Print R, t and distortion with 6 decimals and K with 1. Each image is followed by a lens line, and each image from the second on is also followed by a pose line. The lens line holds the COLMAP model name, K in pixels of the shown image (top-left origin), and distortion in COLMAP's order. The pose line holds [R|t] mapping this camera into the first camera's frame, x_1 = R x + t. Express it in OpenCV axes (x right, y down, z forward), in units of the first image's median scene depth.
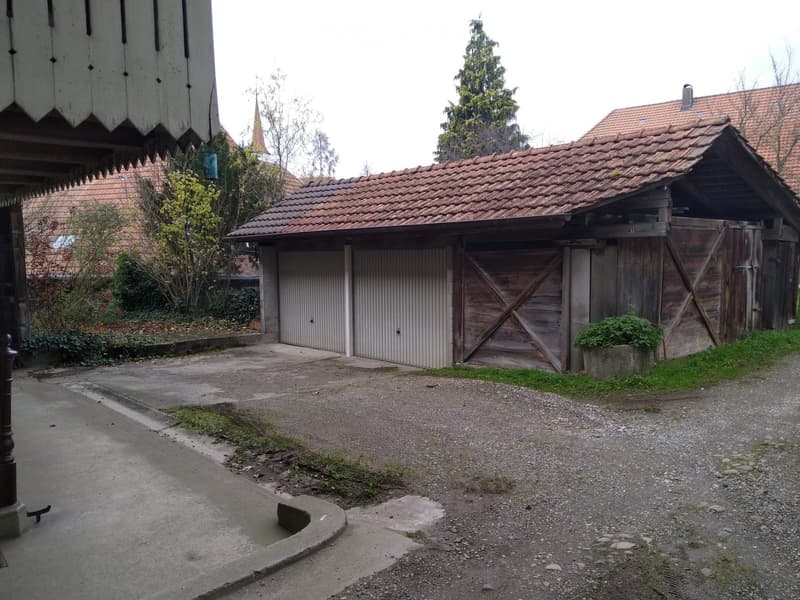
lens RADIAL K [[597.7, 0, 400.0], [0, 597.7, 299.9], [0, 0, 1]] dist [0.030455, -0.002055]
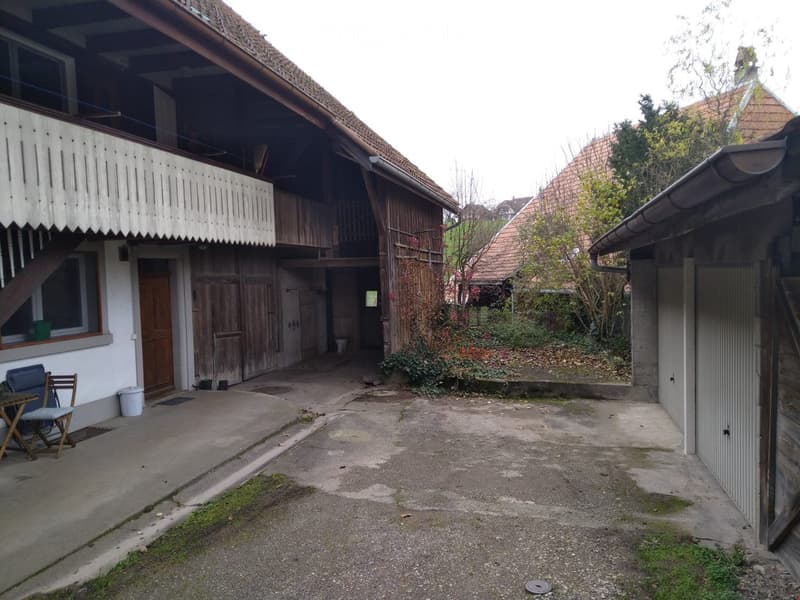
lens RADIAL K [[597.7, 0, 401.2], [0, 597.7, 300.8], [0, 0, 1]] dist [0.030455, -0.002055]
pose [[0.551346, 0.036019, -0.833499, 0.228634], [-0.048475, 0.998763, 0.011095, -0.041564], [0.832867, 0.034286, 0.552410, 0.441152]]
